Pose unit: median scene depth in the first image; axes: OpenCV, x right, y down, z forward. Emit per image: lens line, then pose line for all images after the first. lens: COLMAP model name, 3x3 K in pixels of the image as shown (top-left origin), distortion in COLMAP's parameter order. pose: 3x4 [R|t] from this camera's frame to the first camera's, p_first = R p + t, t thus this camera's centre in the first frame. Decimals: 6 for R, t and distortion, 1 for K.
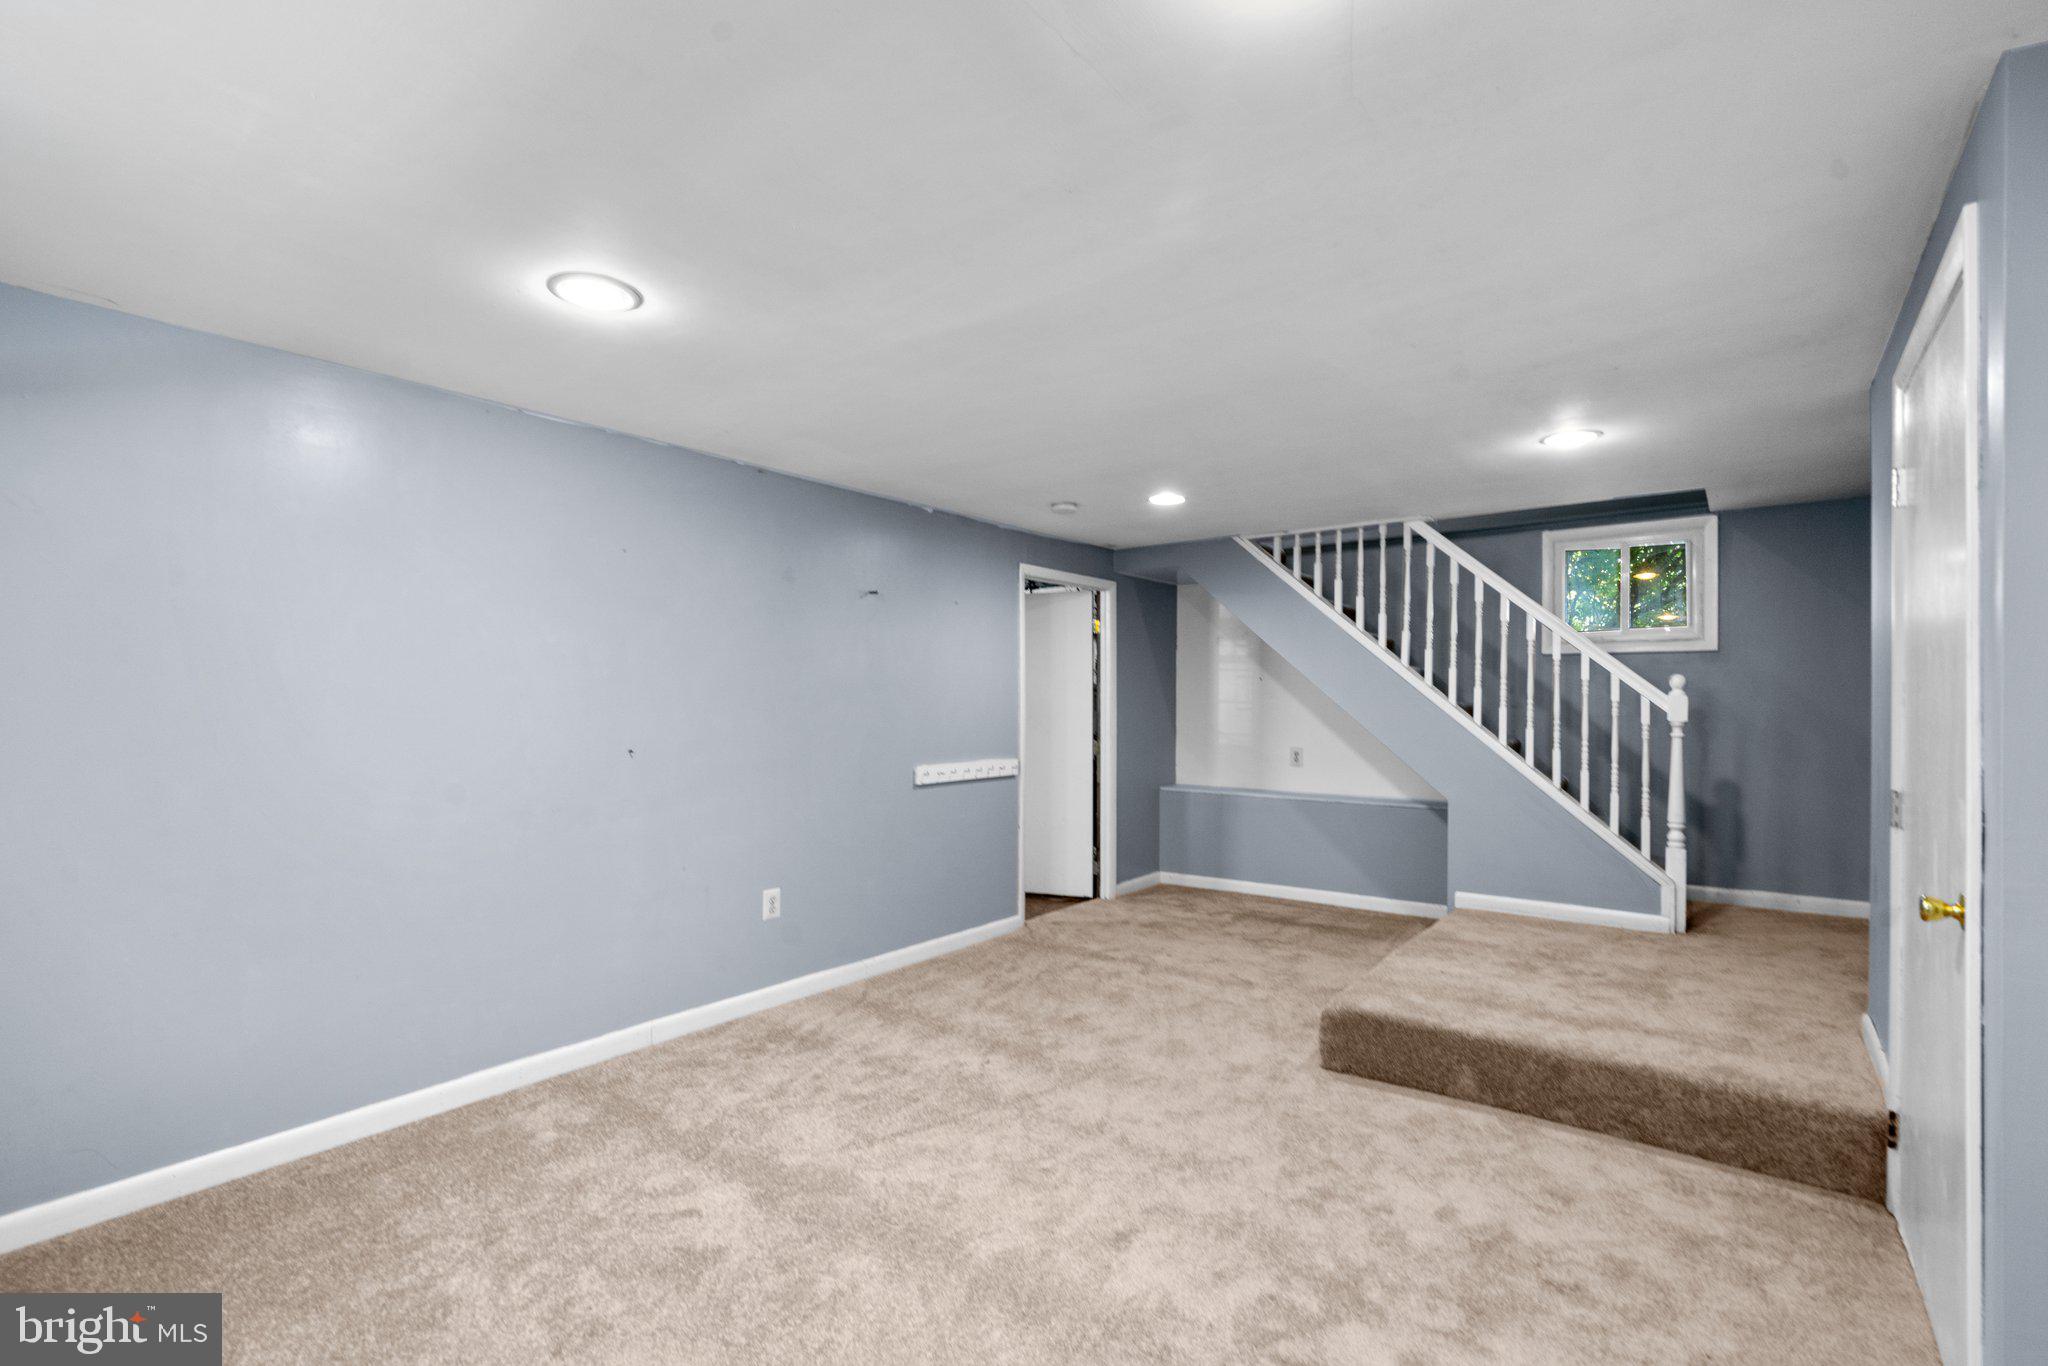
lens RADIAL K [[933.5, 0, 1023.9], [0, 933.5, 691.3], [0, 0, 1]] dist [-0.003325, 0.000935]
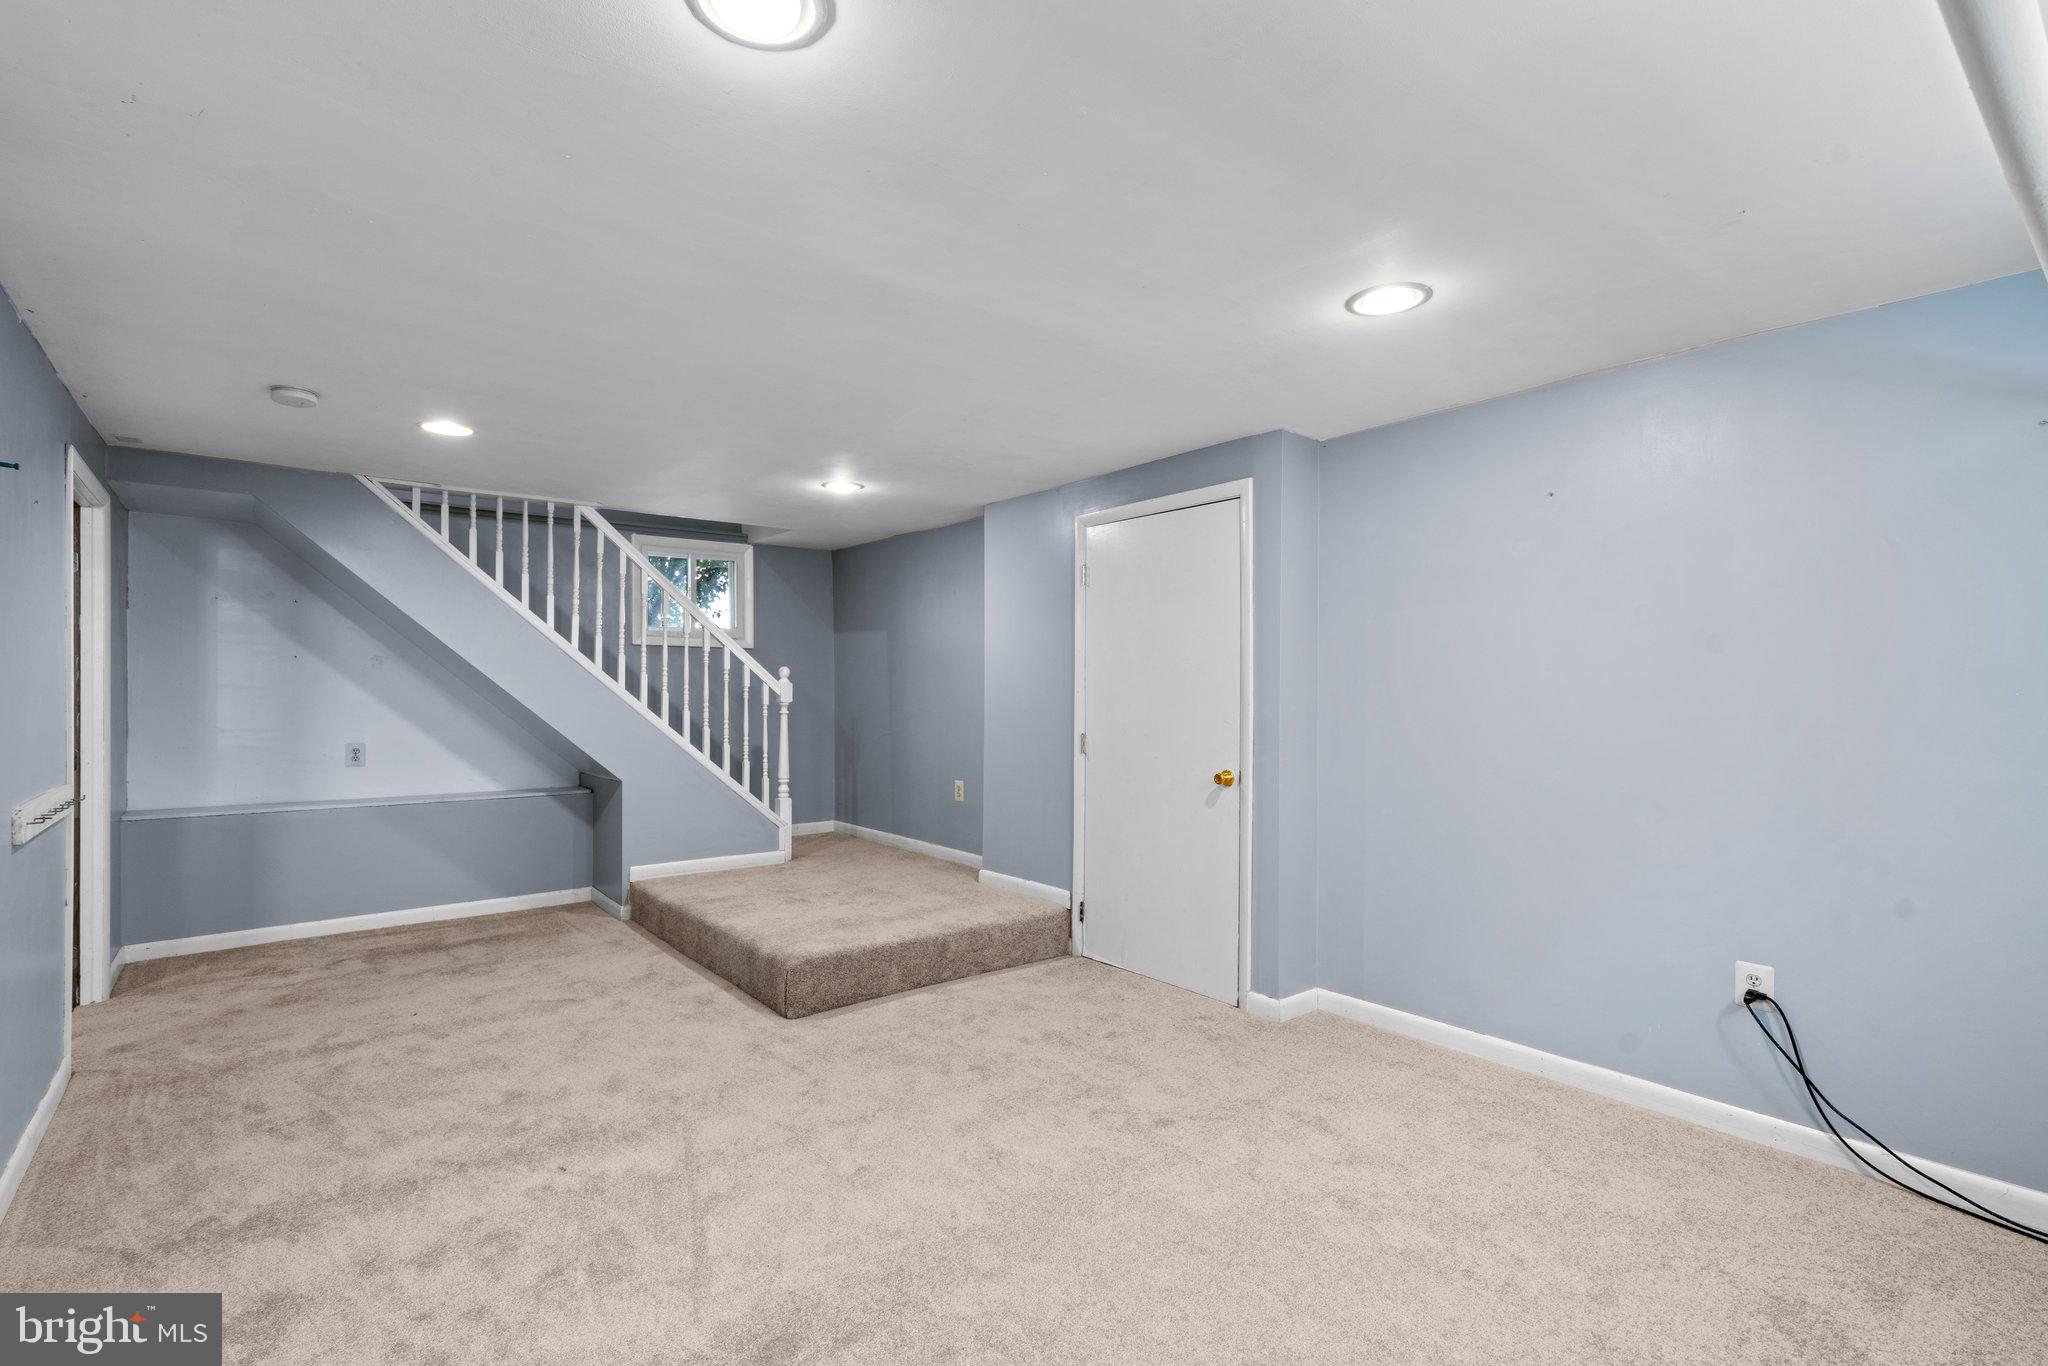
lens RADIAL K [[933.5, 0, 1023.9], [0, 933.5, 691.3], [0, 0, 1]] dist [-0.003325, 0.000935]
pose [[0.240877, -0.003154, 0.970551, -0.502752], [-0.011311, 0.999918, 0.006057, 0.005306], [-0.970490, -0.012437, 0.240821, 0.349276]]
